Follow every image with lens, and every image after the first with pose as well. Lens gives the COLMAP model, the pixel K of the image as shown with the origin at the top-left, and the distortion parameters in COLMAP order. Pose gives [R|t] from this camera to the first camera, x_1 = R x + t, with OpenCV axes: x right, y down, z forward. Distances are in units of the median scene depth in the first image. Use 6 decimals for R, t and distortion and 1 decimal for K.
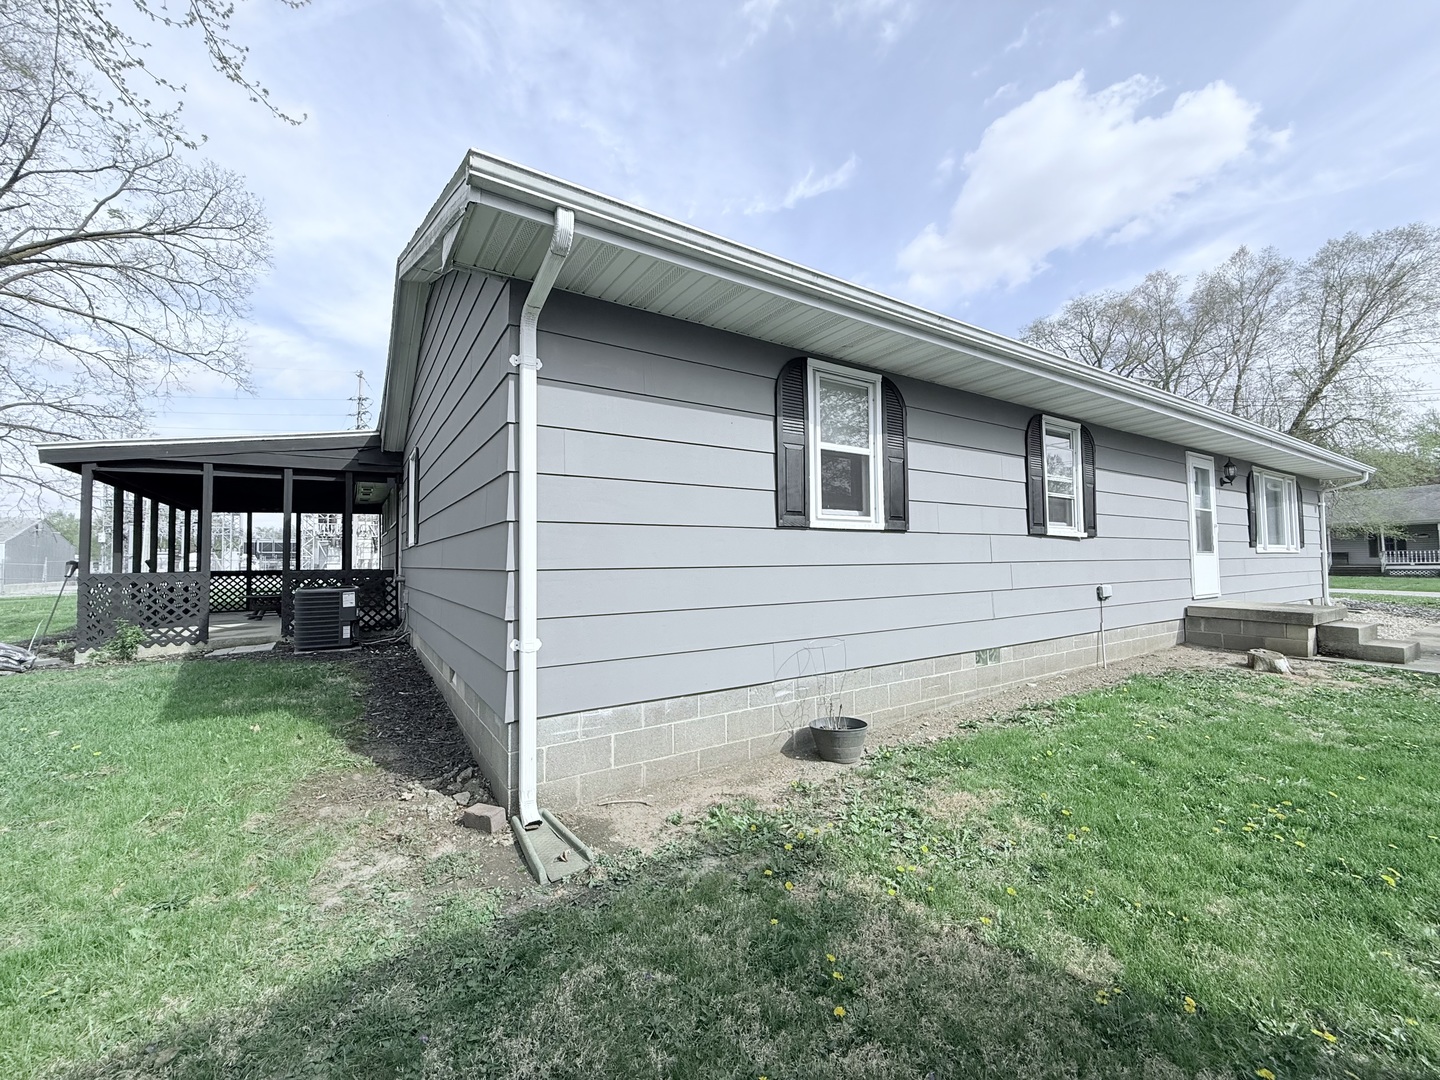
lens RADIAL K [[572.5, 0, 720.0], [0, 572.5, 540.0], [0, 0, 1]] dist [0.001286, -0.000017]
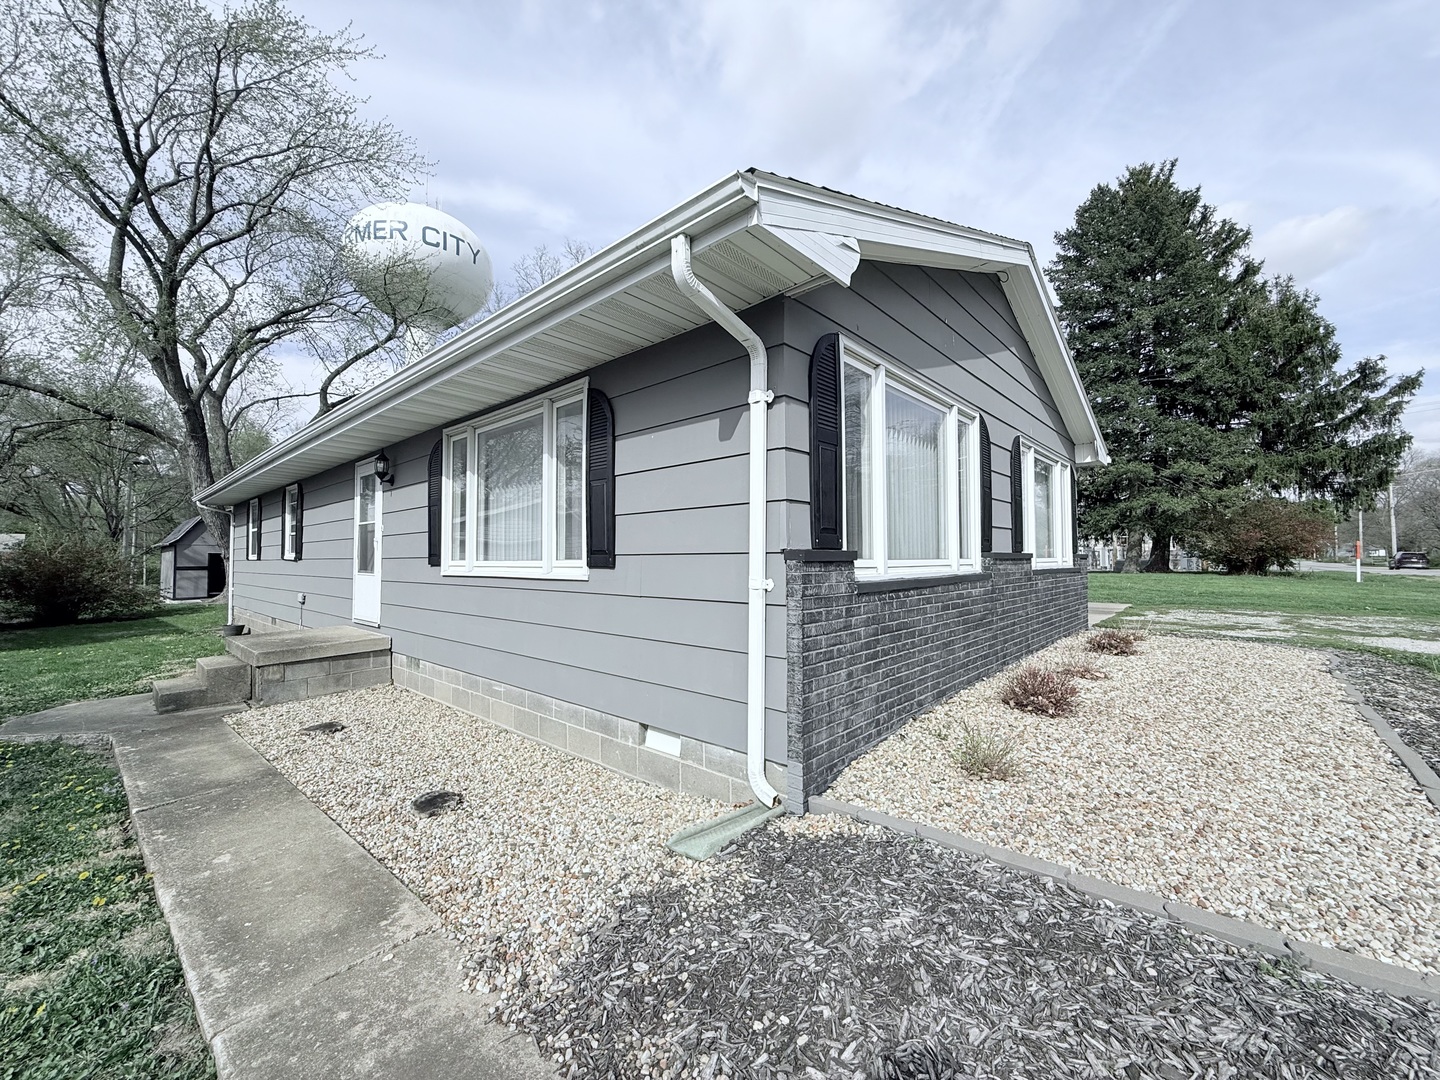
lens RADIAL K [[572.5, 0, 720.0], [0, 572.5, 540.0], [0, 0, 1]] dist [0.001286, -0.000017]
pose [[0.270811, -0.032016, -0.962100, 2.793228], [0.027496, 0.999296, -0.025514, 0.016157], [0.962240, -0.019544, 0.271501, 1.960874]]
